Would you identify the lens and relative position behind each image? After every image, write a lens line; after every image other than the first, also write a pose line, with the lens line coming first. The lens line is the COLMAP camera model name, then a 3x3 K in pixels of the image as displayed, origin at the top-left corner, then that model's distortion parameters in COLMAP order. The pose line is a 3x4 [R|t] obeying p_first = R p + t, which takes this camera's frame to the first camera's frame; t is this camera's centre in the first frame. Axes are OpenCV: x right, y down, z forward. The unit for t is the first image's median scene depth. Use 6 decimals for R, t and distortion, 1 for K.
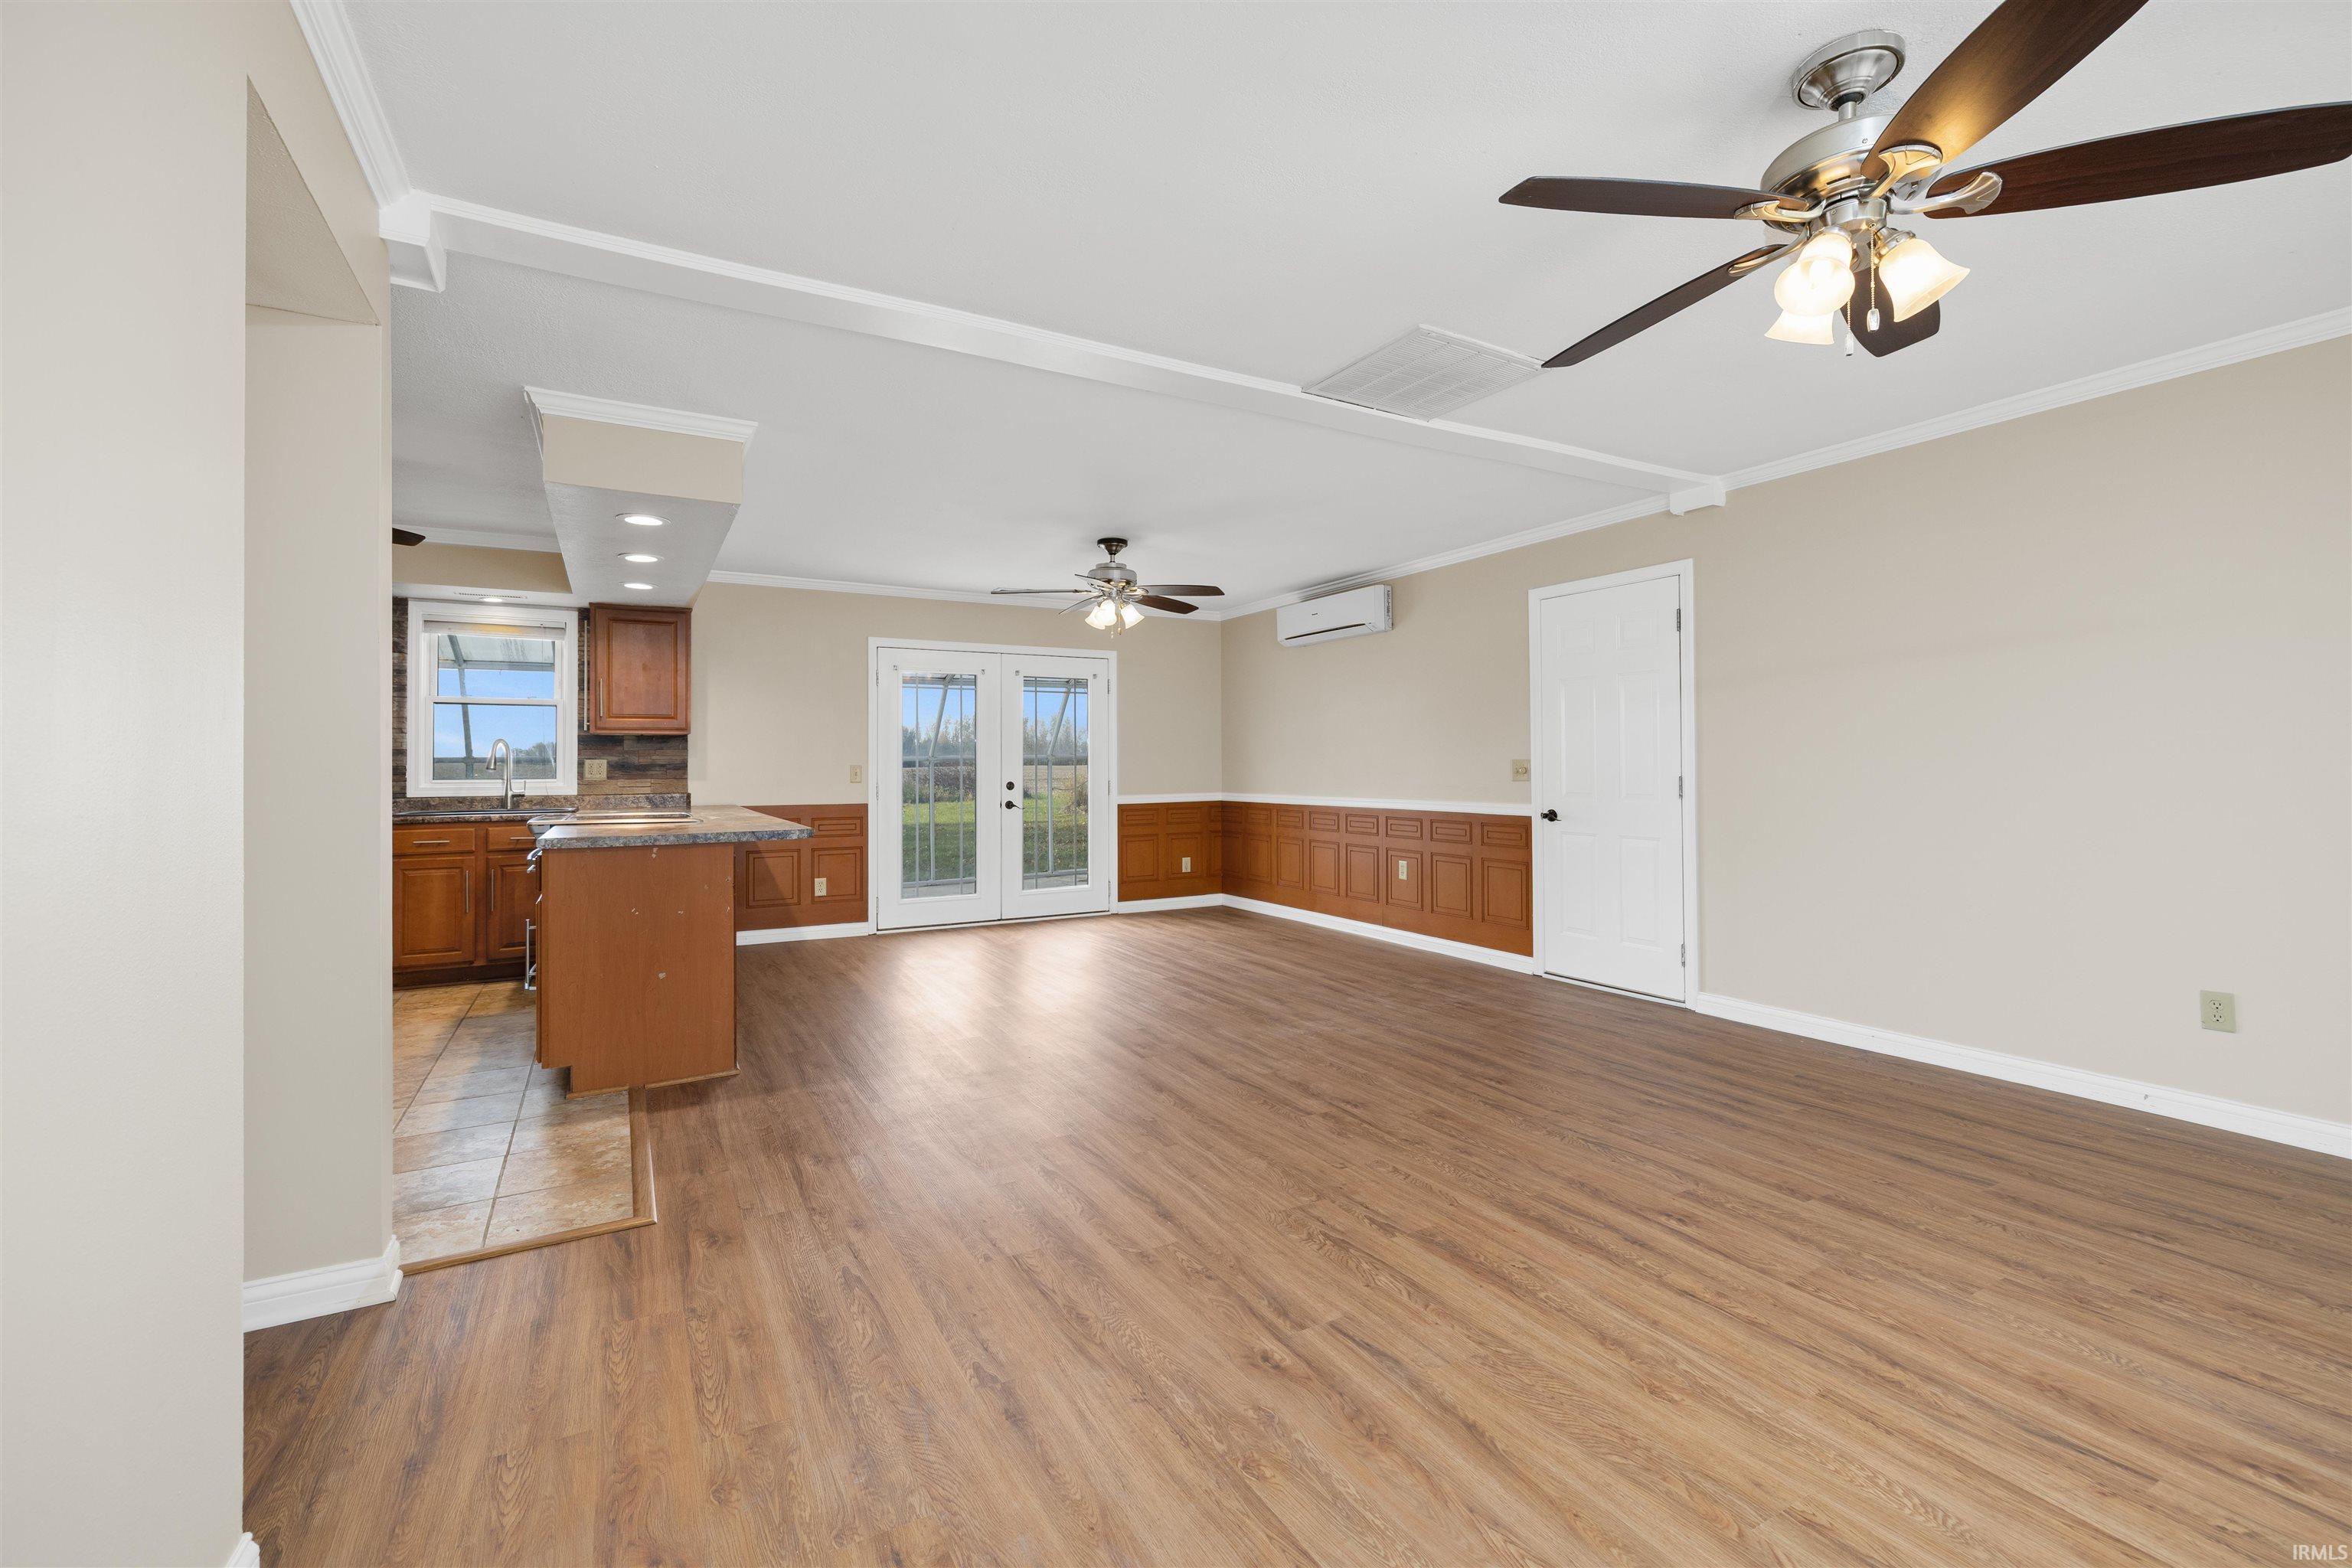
lens RADIAL K [[1001.9, 0, 1188.1], [0, 1001.9, 749.8], [0, 0, 1]] dist [-0.001843, -0.000460]
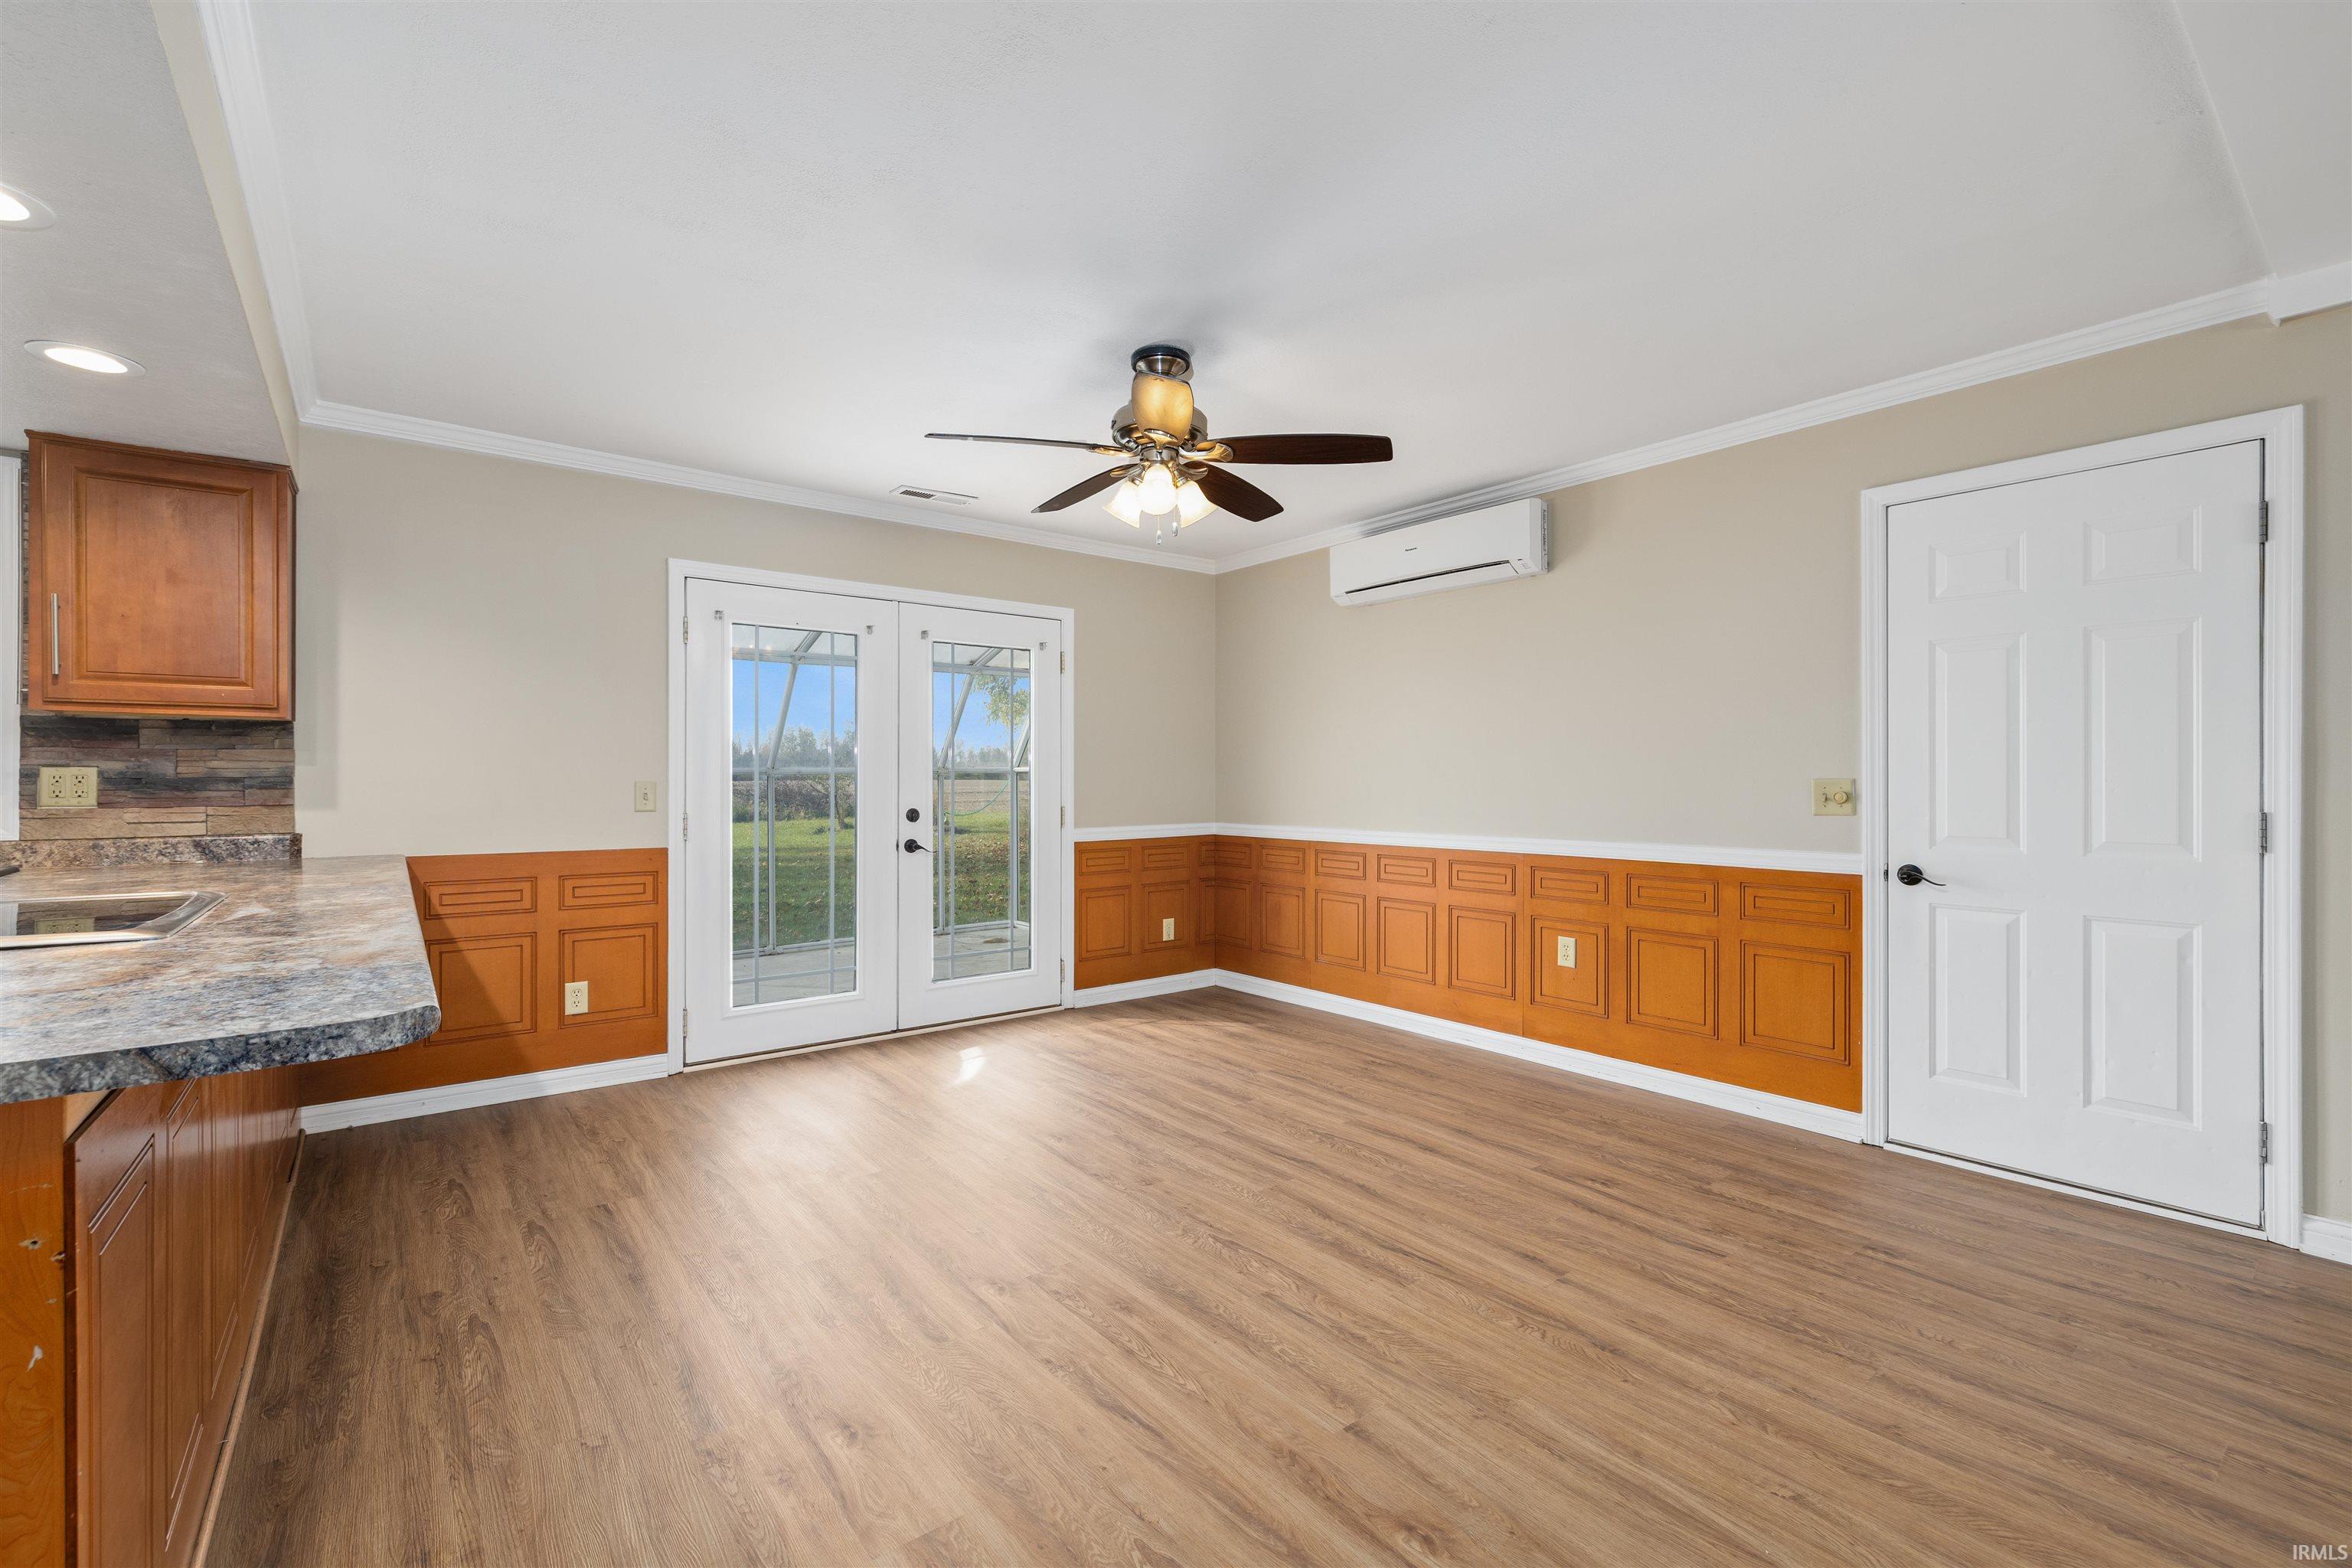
lens RADIAL K [[1001.9, 0, 1182.3], [0, 1001.9, 779.5], [0, 0, 1]] dist [-0.001843, -0.000460]
pose [[0.988263, 0.005847, 0.152648, -0.146249], [-0.007969, 0.999880, 0.013290, 0.005587], [-0.152552, -0.014350, 0.988191, 0.491474]]
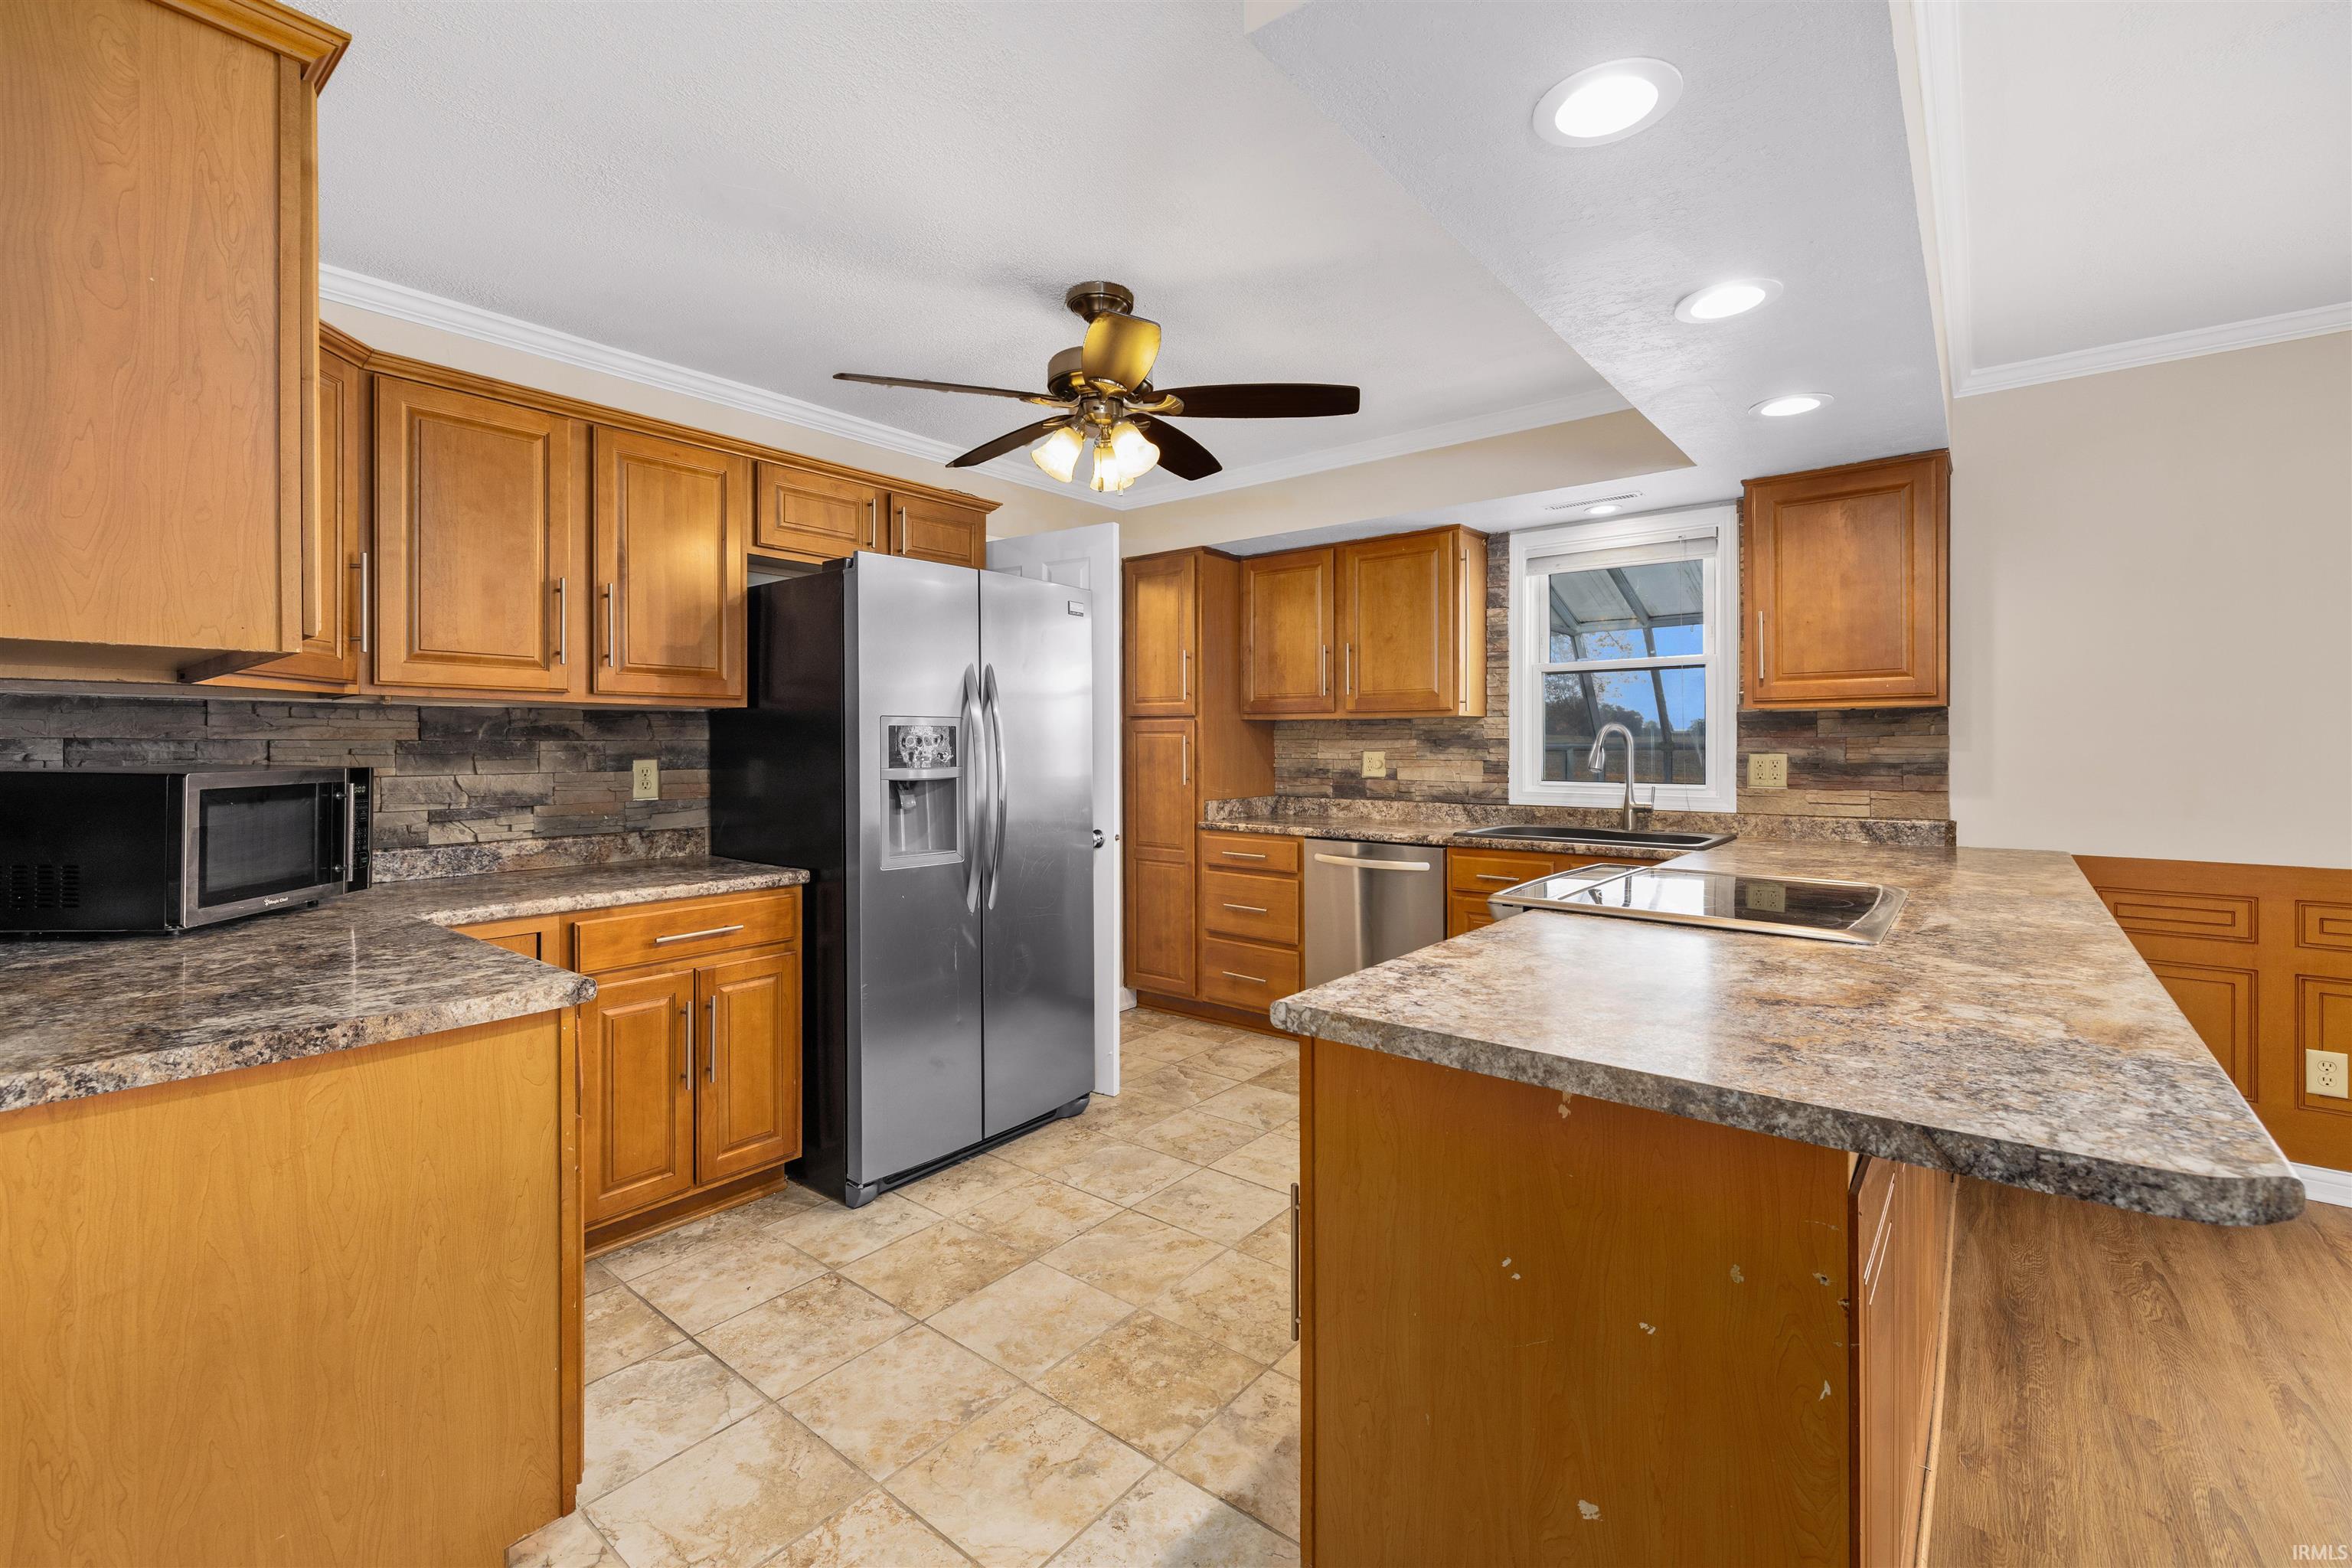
lens RADIAL K [[1001.9, 0, 1147.4], [0, 1001.9, 745.7], [0, 0, 1]] dist [-0.001843, -0.000460]
pose [[0.344724, 0.006334, -0.938683, -0.191033], [0.015460, 0.999803, 0.012424, -0.008771], [0.938577, -0.018795, 0.344559, 0.519221]]
